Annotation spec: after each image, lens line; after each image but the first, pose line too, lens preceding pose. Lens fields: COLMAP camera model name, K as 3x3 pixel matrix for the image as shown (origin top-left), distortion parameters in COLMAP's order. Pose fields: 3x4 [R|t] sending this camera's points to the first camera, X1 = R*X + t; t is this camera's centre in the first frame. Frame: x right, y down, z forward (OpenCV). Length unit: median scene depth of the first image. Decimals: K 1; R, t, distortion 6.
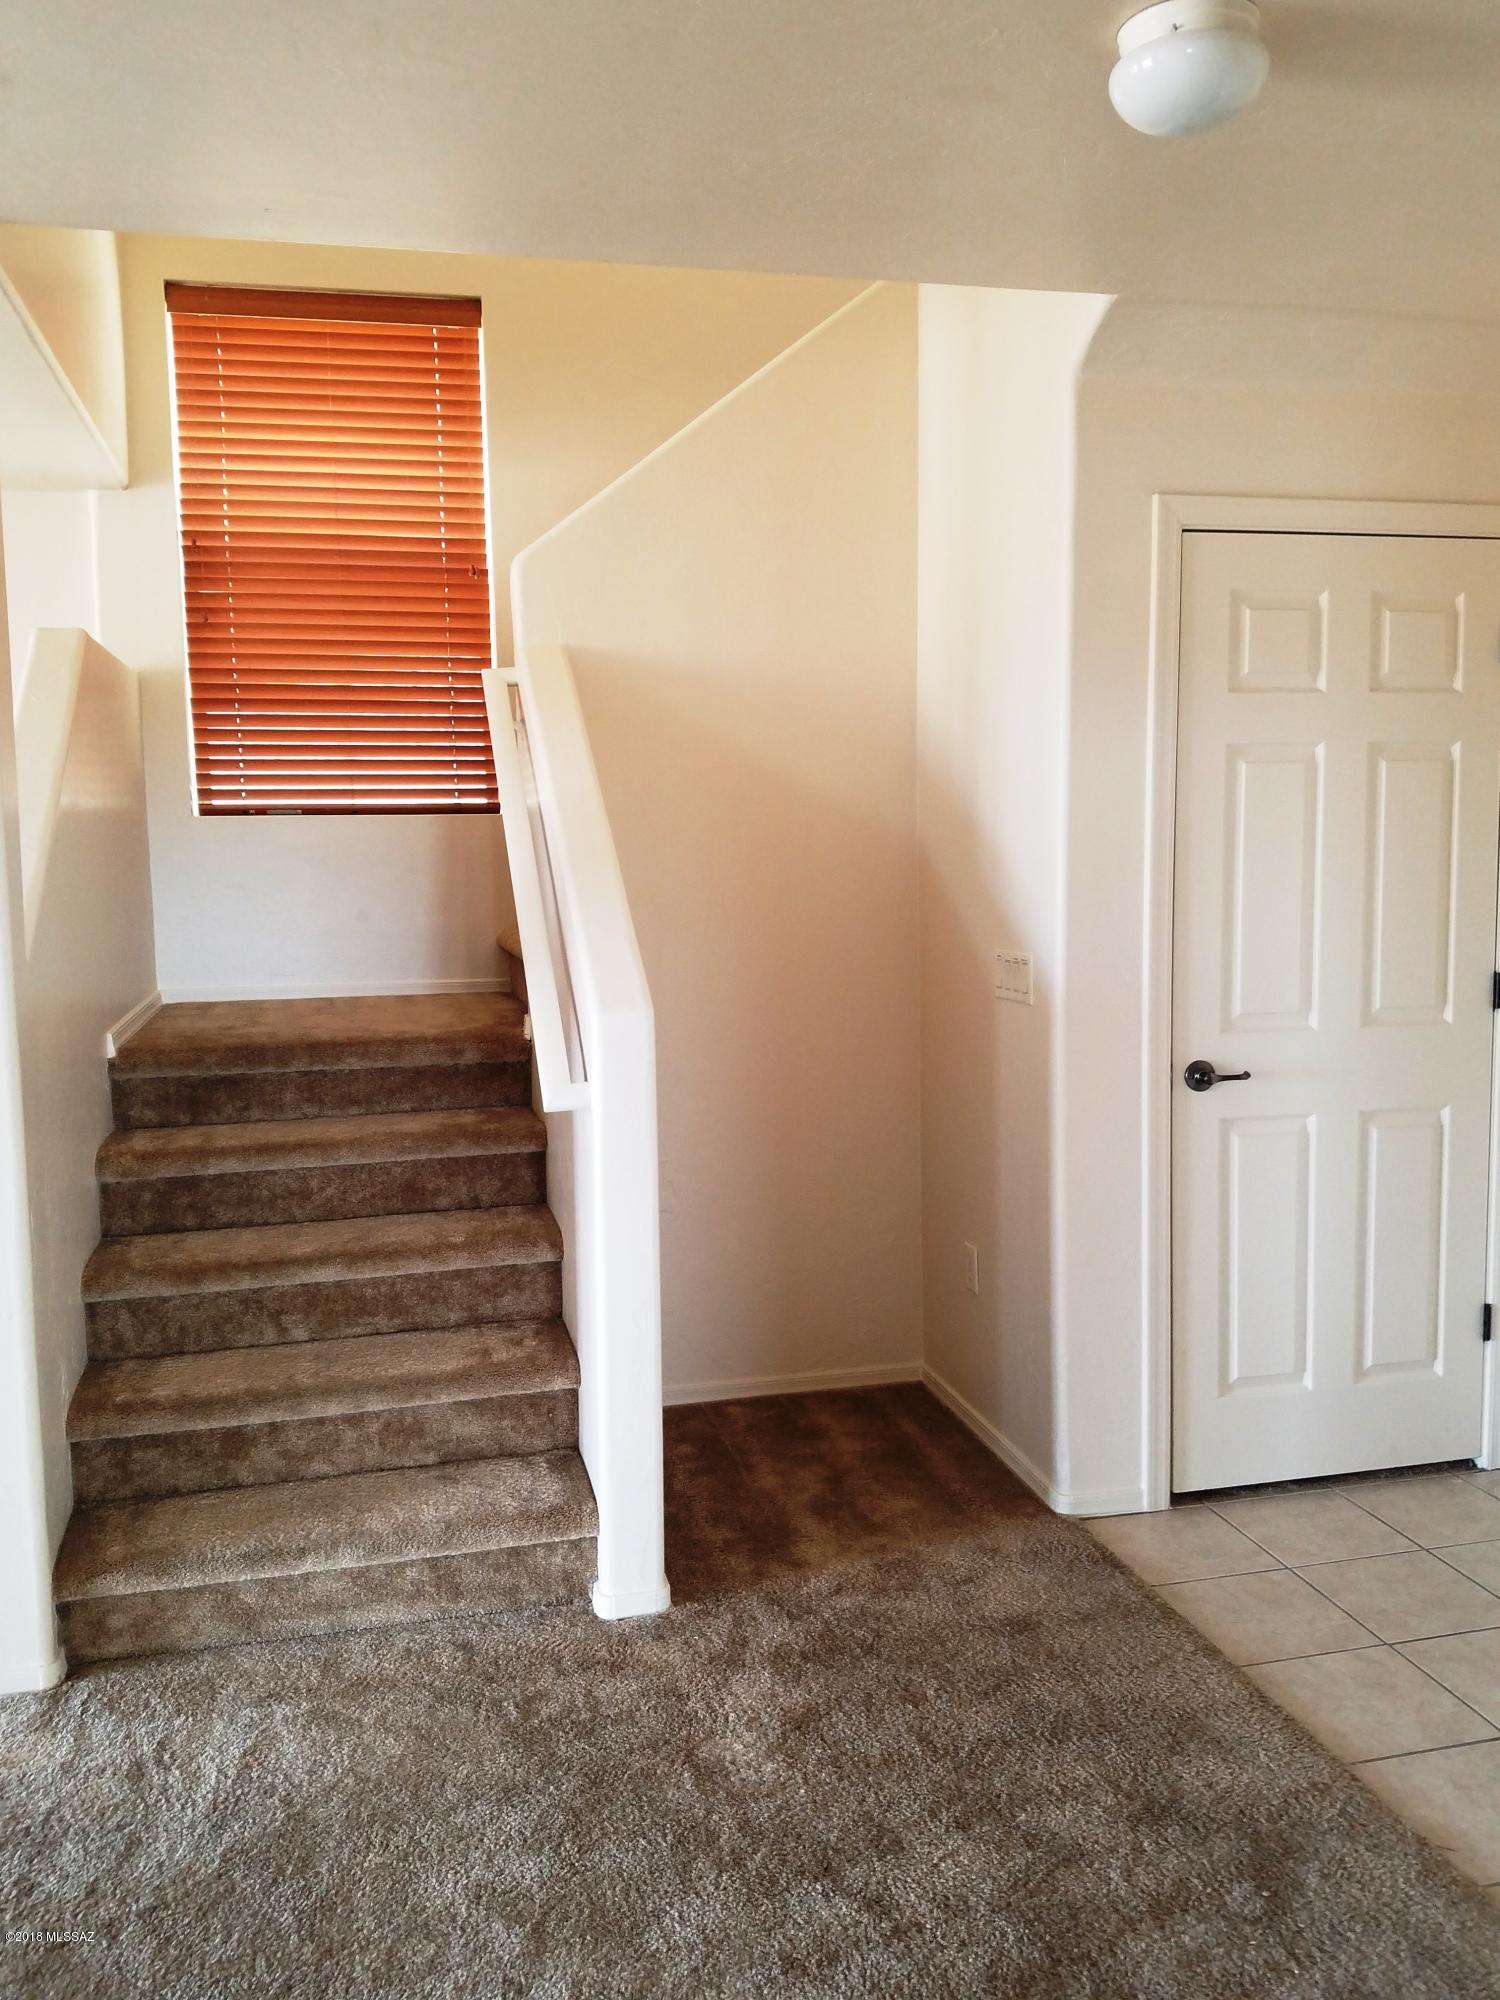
lens RADIAL K [[1632.2, 0, 750.0], [0, 1632.2, 1000.0], [0, 0, 1]] dist [0.128409, -0.001611]
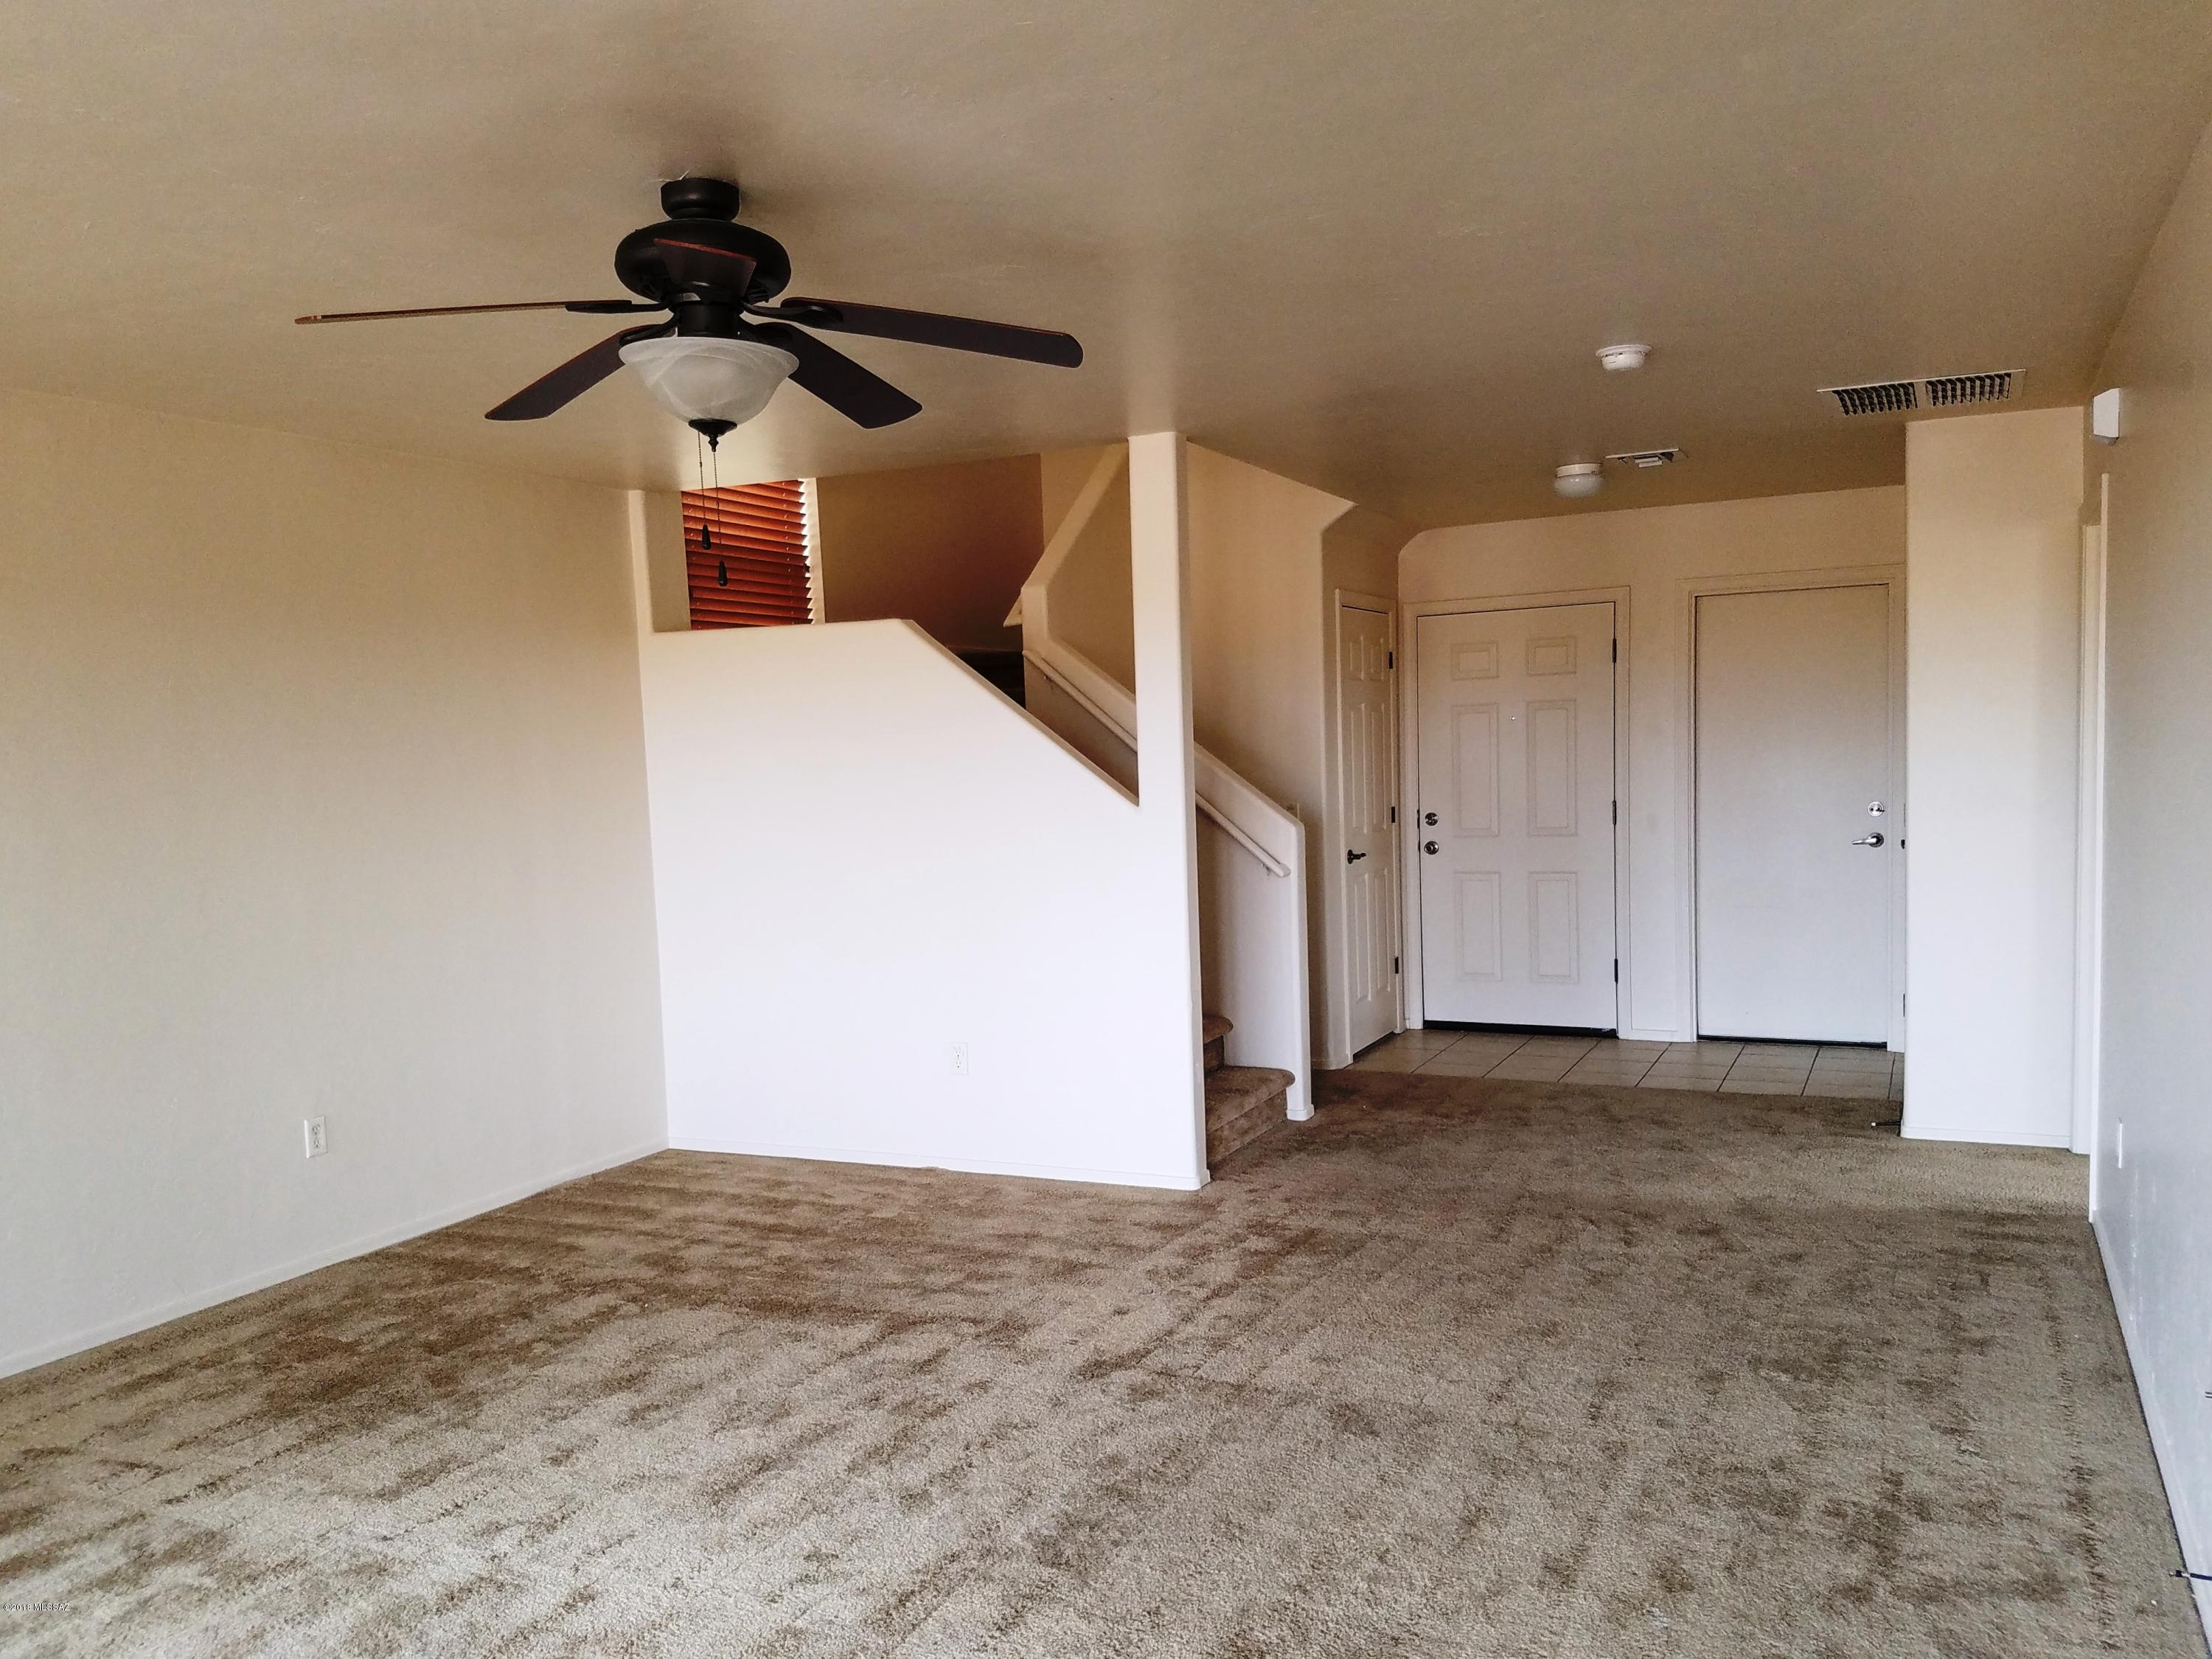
lens RADIAL K [[1805.2, 0, 1106.0], [0, 1805.2, 829.5], [0, 0, 1]] dist [0.128409, -0.001611]
pose [[0.644648, -0.039352, 0.763466, -1.716633], [0.094835, 0.995077, -0.028786, 0.048978], [-0.758574, 0.090961, 0.645206, -0.268546]]
